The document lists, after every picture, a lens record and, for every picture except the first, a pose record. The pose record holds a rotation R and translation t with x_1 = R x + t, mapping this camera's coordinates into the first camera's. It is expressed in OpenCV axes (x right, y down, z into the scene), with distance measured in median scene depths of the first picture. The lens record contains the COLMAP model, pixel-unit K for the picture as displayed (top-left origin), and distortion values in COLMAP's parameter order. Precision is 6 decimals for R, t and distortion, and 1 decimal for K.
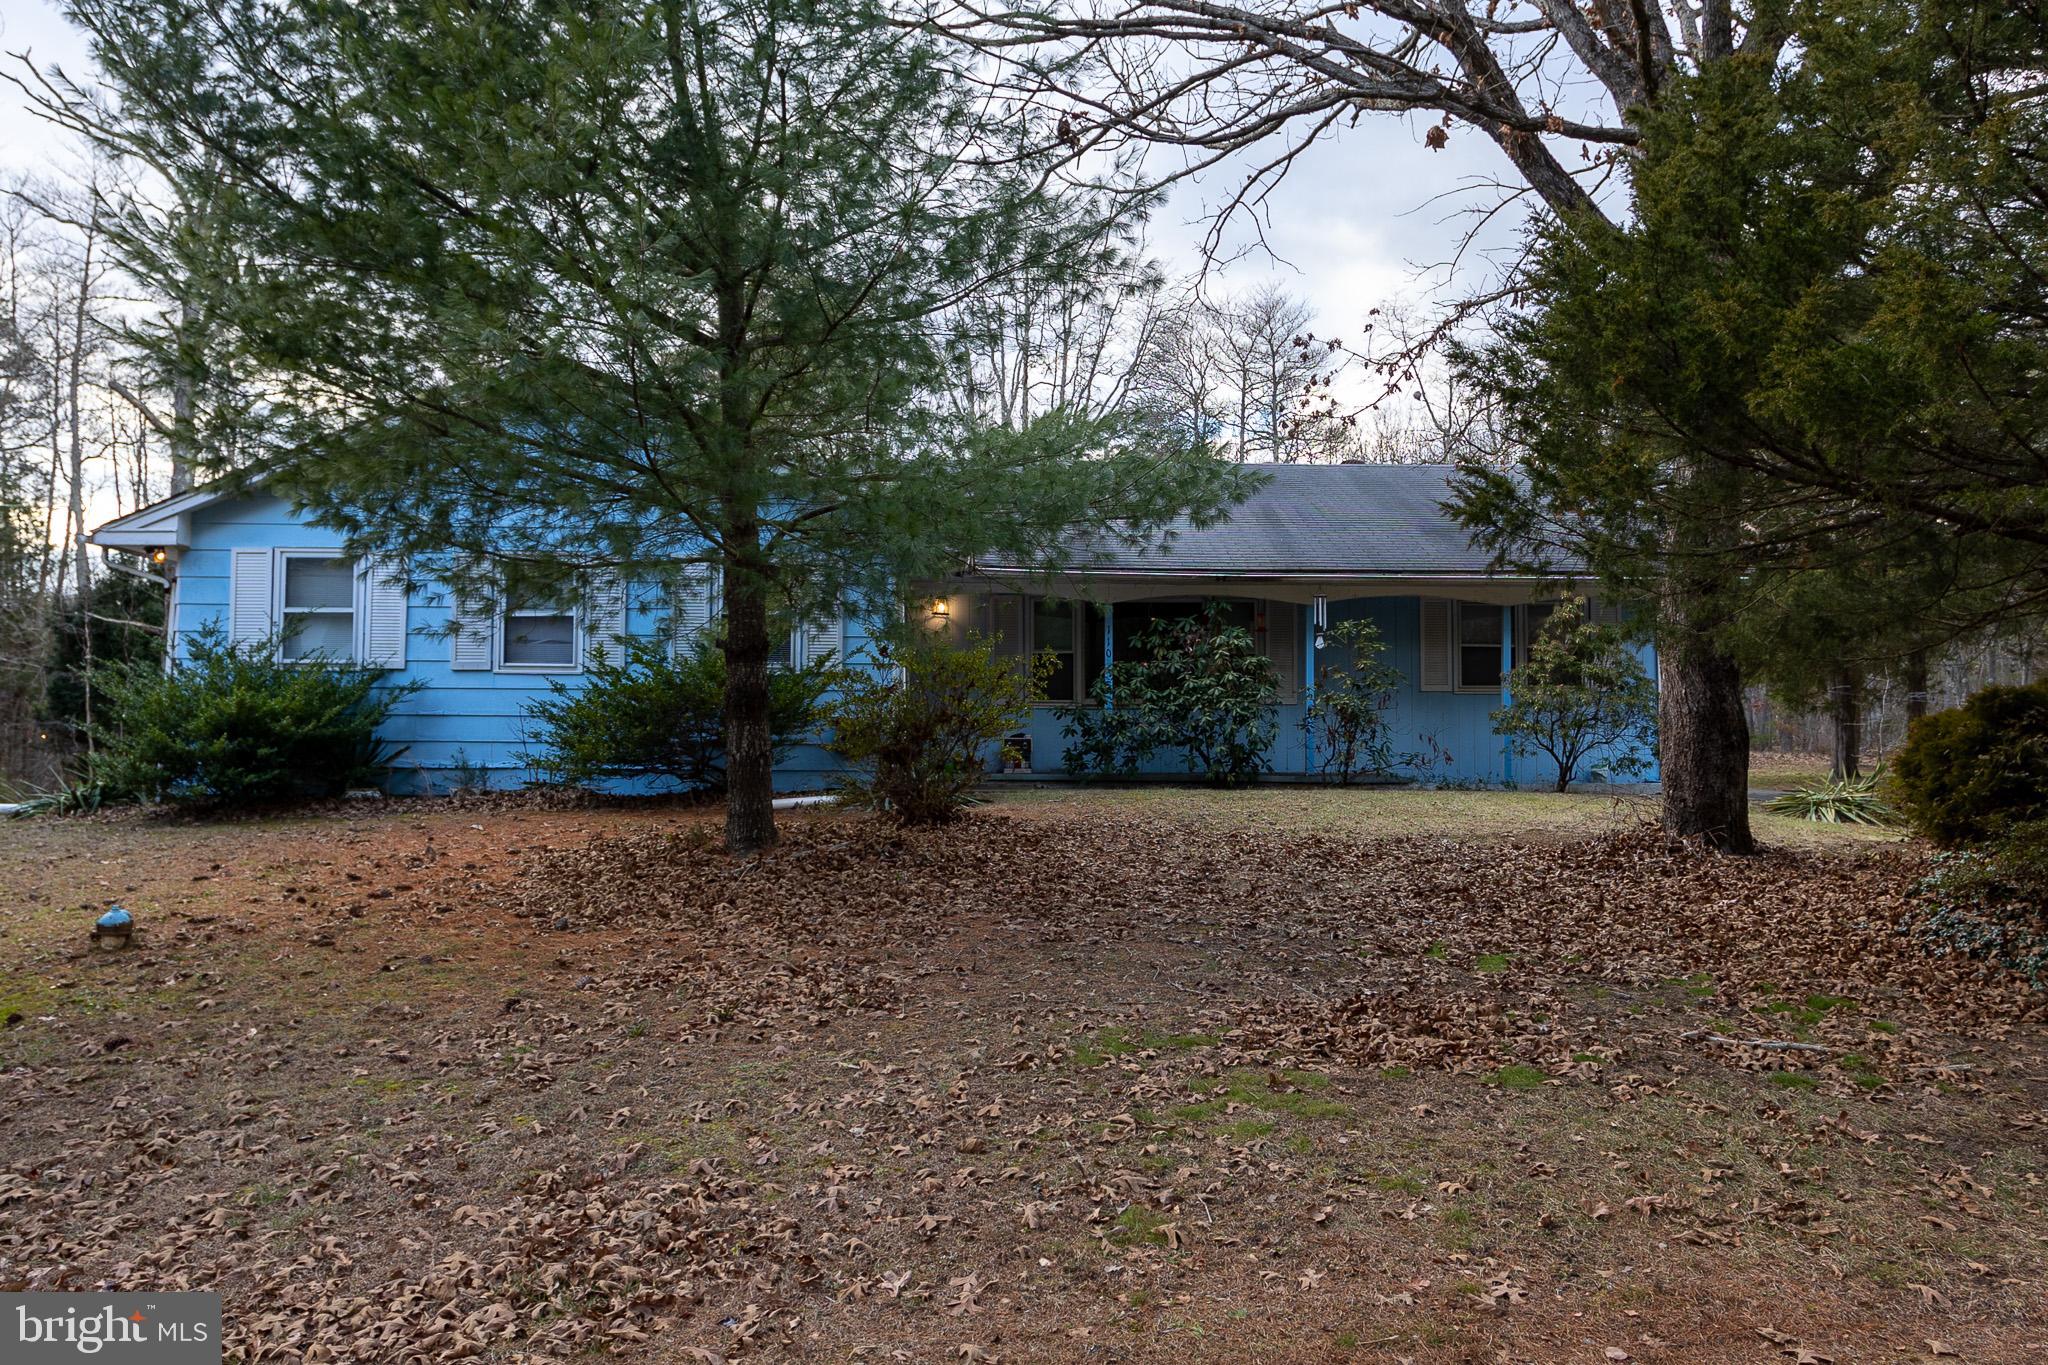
lens RADIAL K [[1589.2, 0, 1024.0], [0, 1589.2, 682.5], [0, 0, 1]] dist [-0.036680, 0.078149]
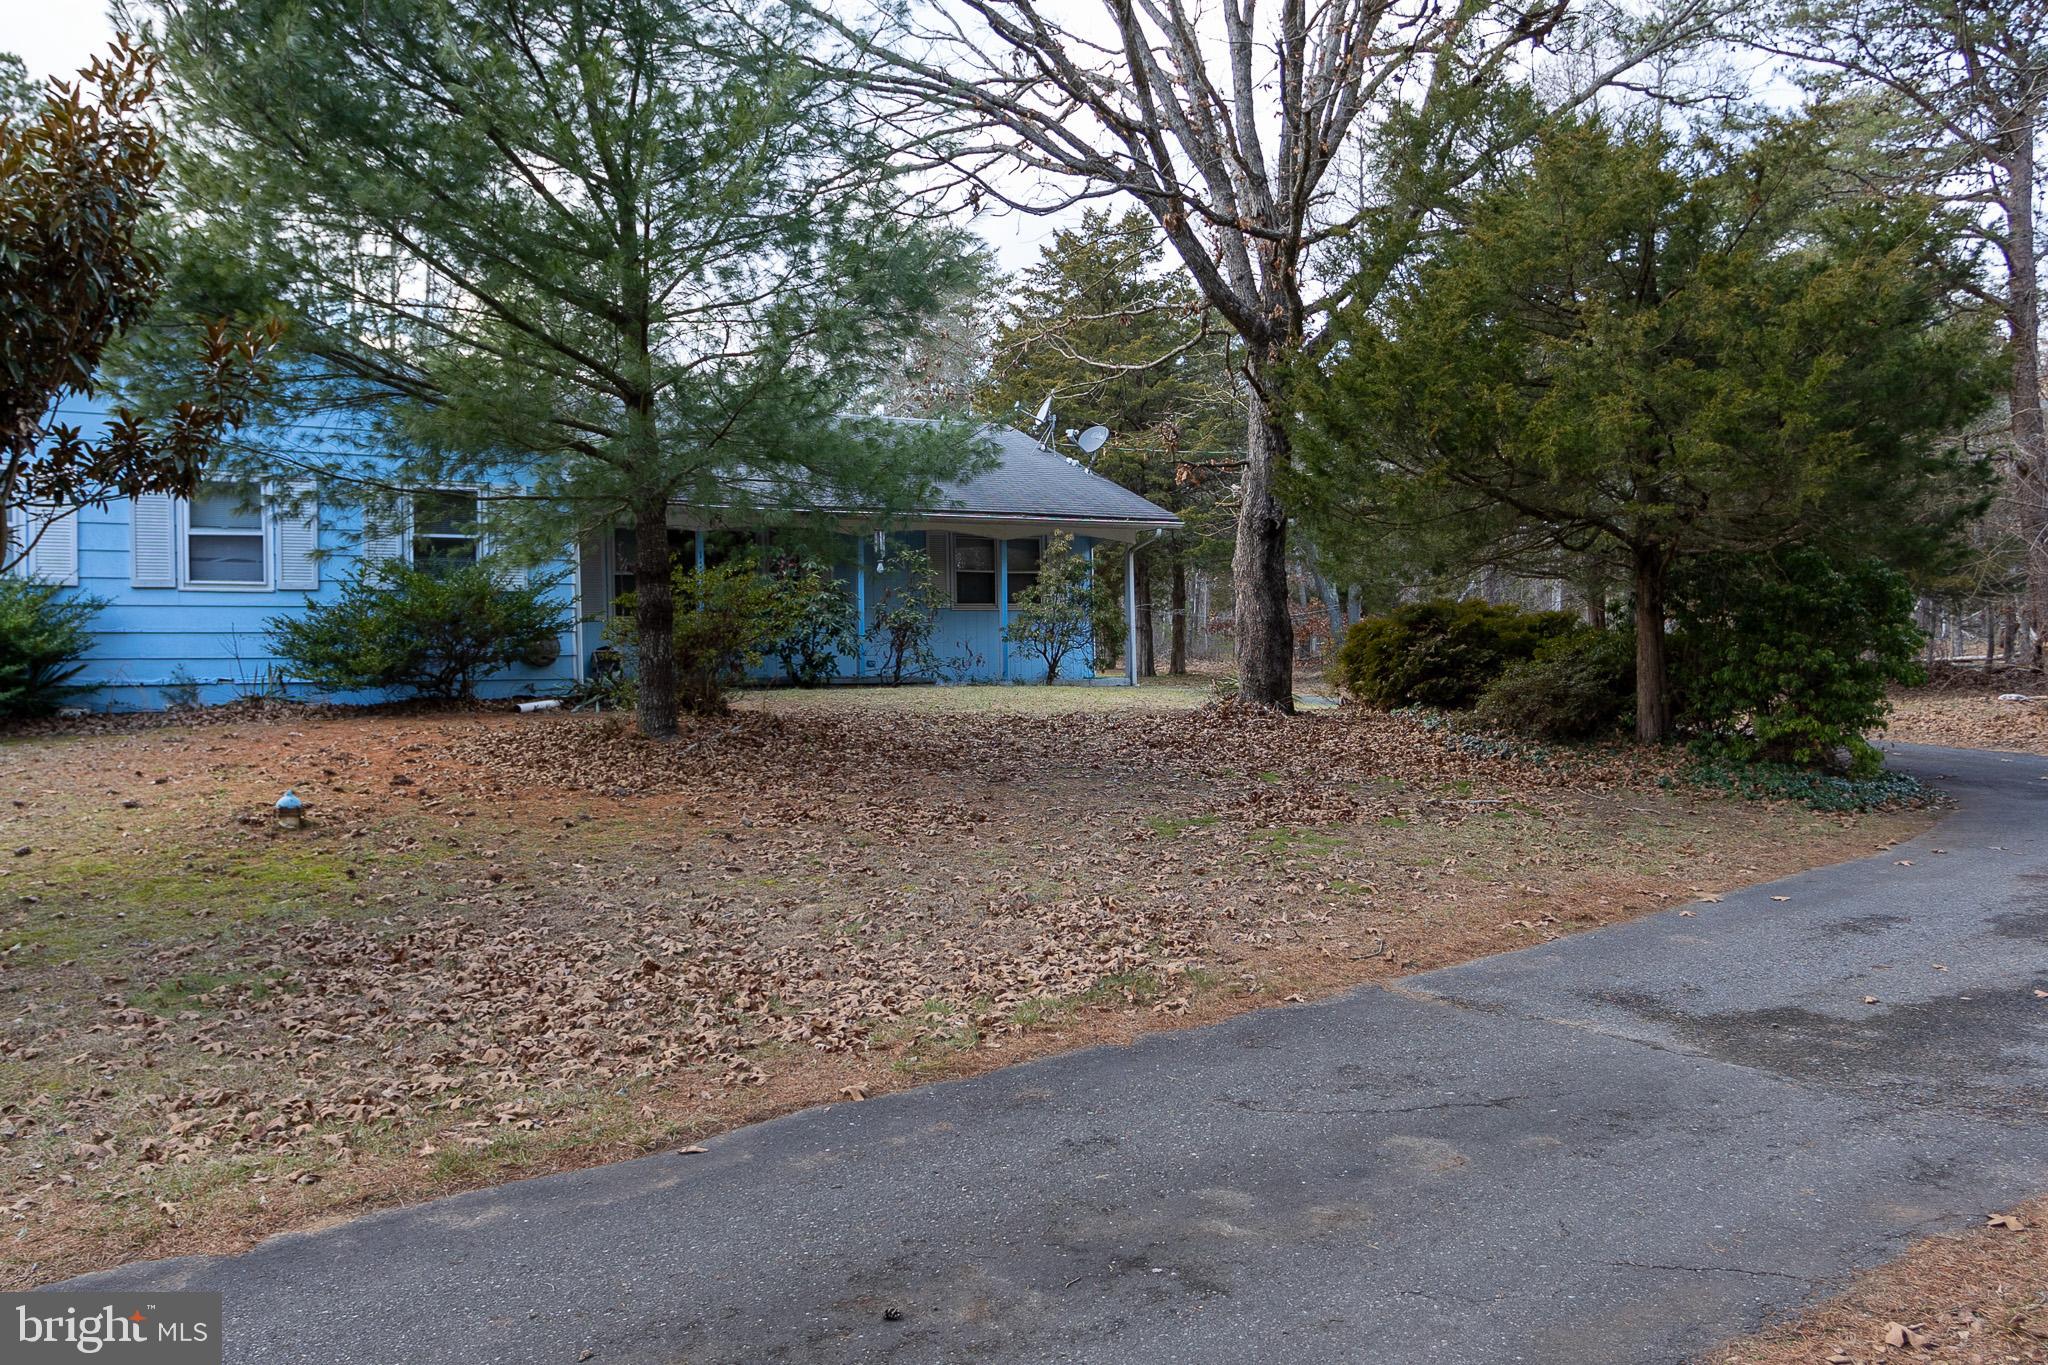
lens RADIAL K [[1589.2, 0, 1024.0], [0, 1589.2, 682.5], [0, 0, 1]] dist [-0.036680, 0.078149]
pose [[0.882258, -0.023234, 0.470193, -0.346899], [-0.000957, 0.998691, 0.051146, 0.000430], [-0.470765, -0.045574, 0.881081, -0.149866]]
